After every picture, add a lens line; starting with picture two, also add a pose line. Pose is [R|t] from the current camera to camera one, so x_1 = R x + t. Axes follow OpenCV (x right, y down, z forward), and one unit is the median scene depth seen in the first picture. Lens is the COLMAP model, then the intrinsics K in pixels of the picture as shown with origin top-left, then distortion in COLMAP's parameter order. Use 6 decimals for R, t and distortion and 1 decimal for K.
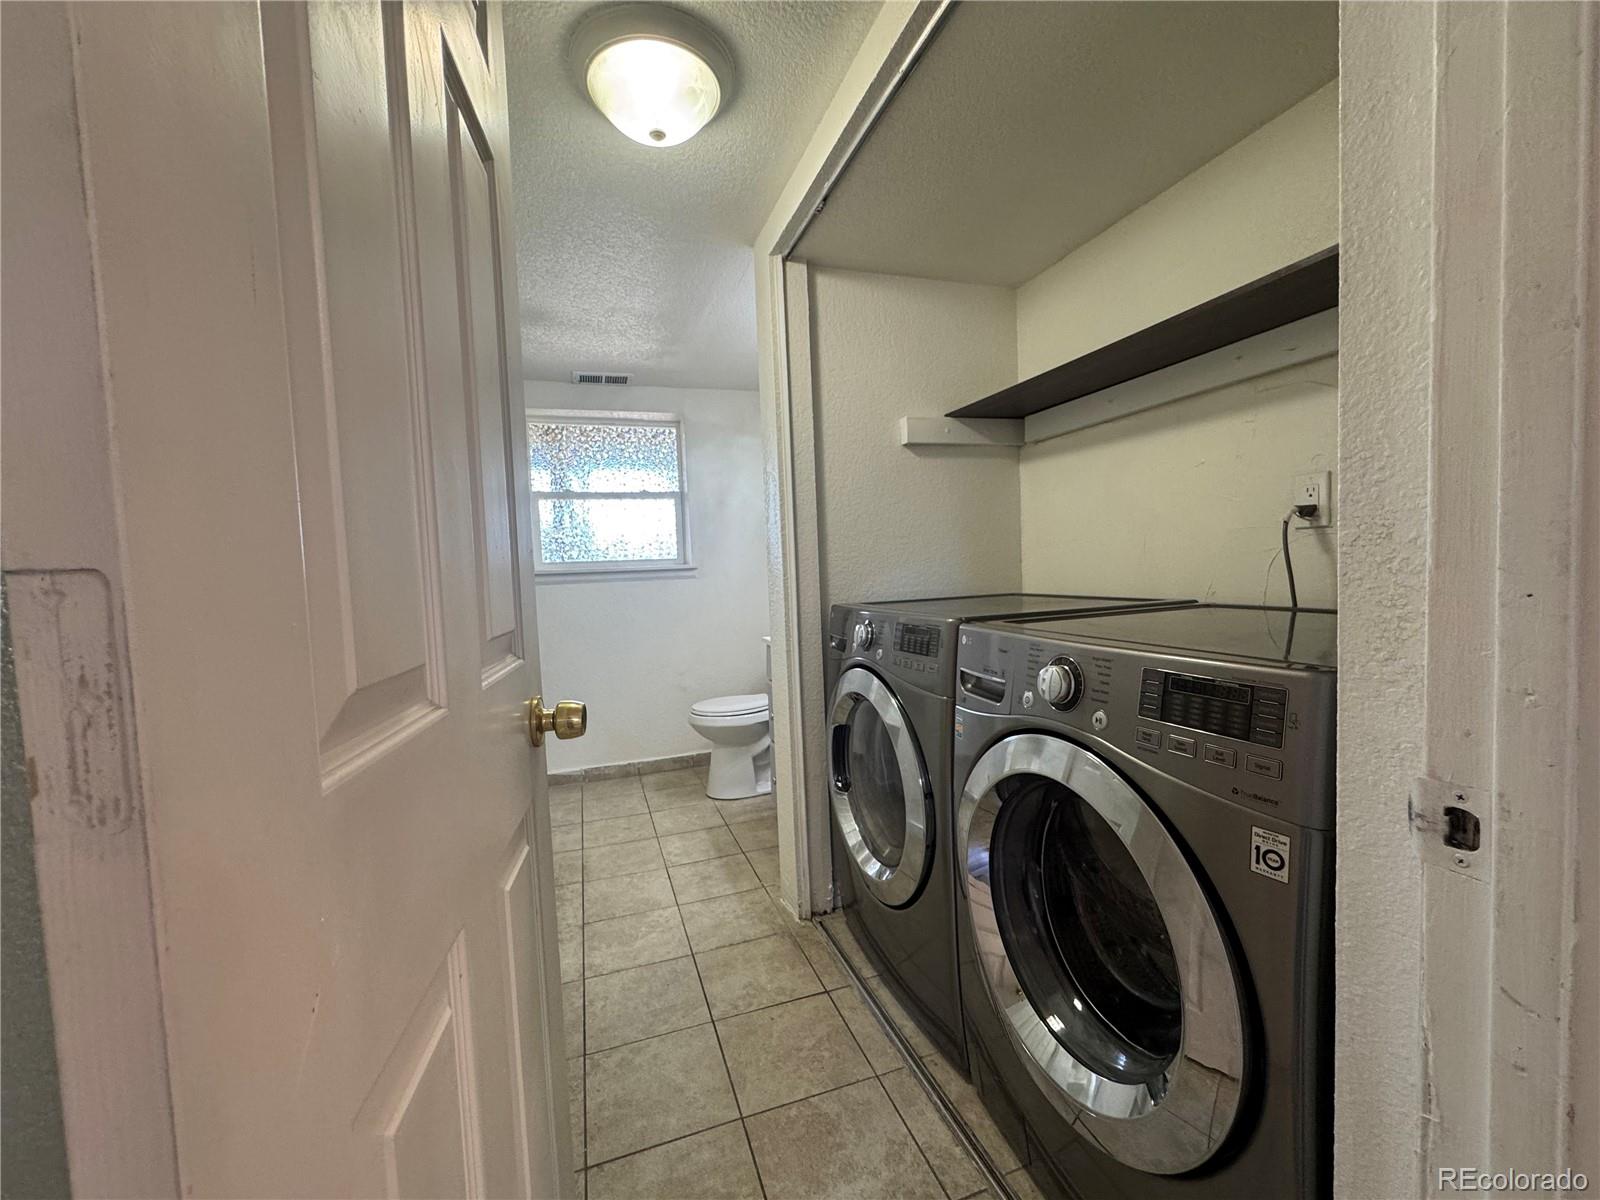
lens RADIAL K [[643.1, 0, 797.8], [0, 643.1, 599.6], [0, 0, 1]] dist [-0.001379, 0.000492]
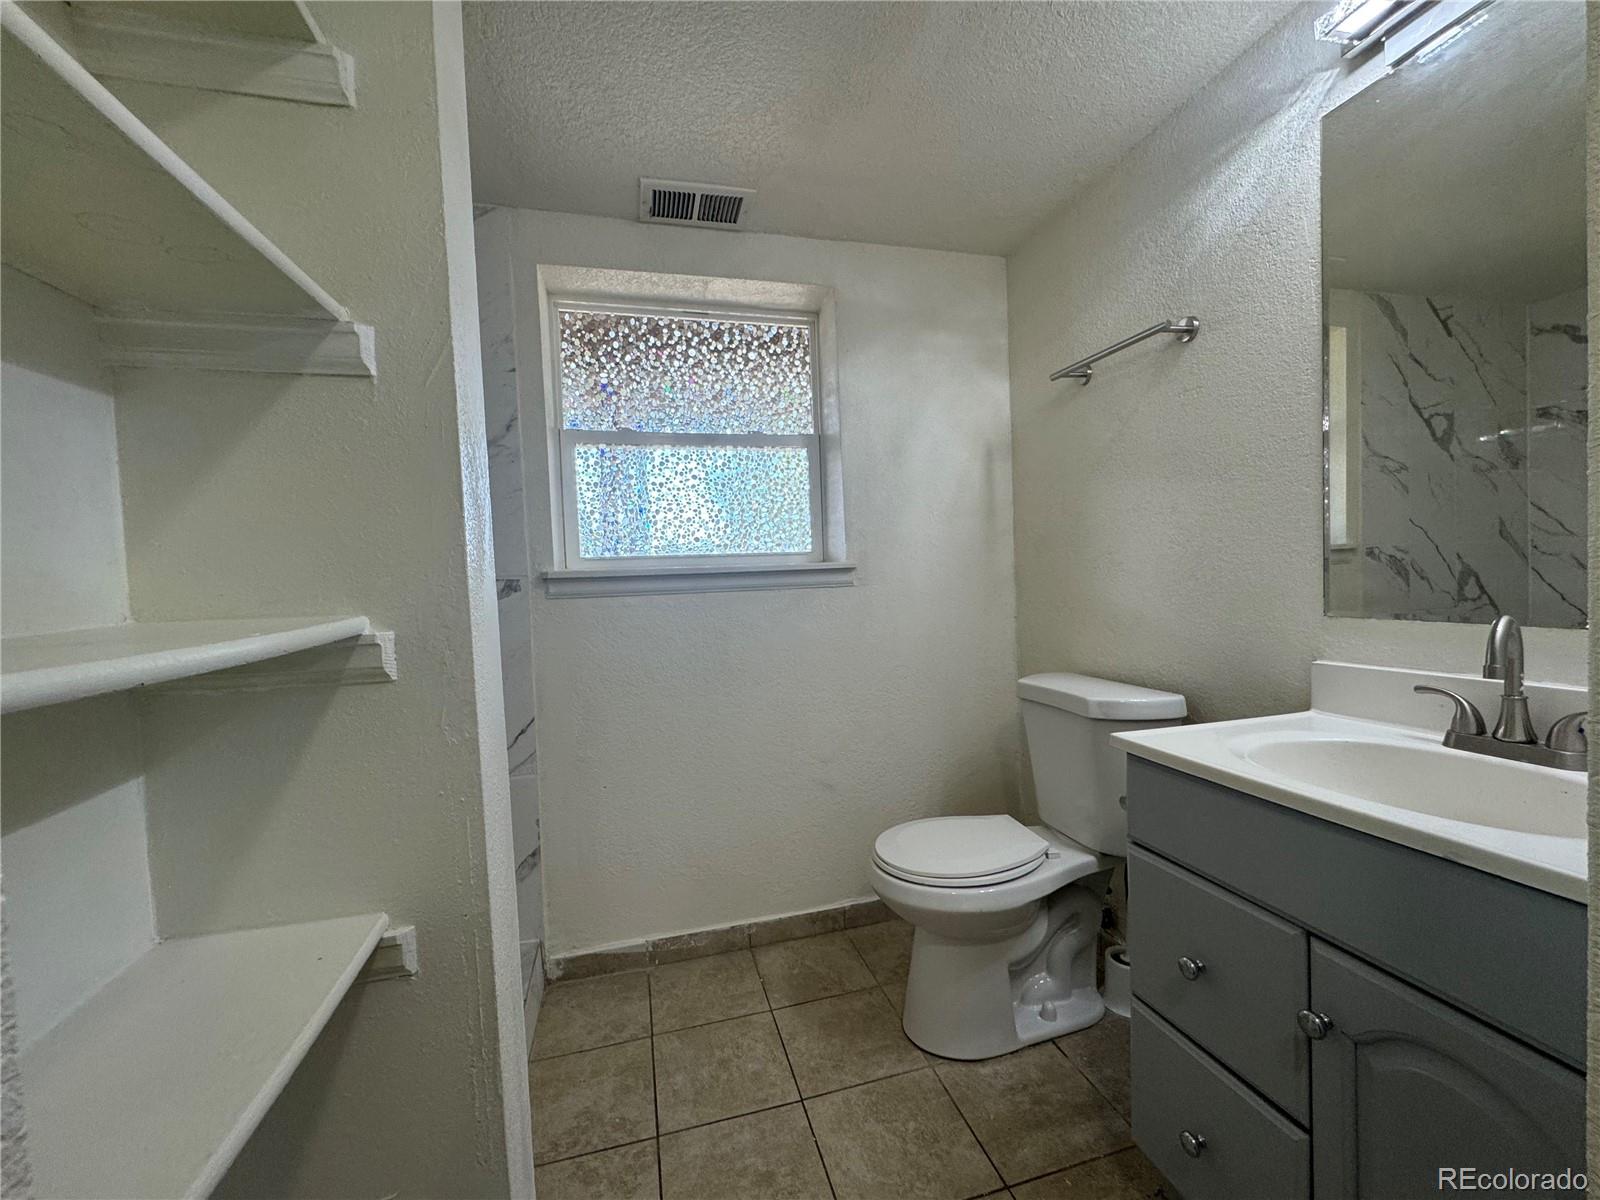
lens RADIAL K [[643.1, 0, 798.3], [0, 643.1, 601.4], [0, 0, 1]] dist [-0.001379, 0.000492]
pose [[0.998137, 0.005791, -0.060729, -0.171992], [-0.006508, 0.999911, -0.011620, -0.013708], [0.060656, 0.011993, 0.998087, 0.449739]]
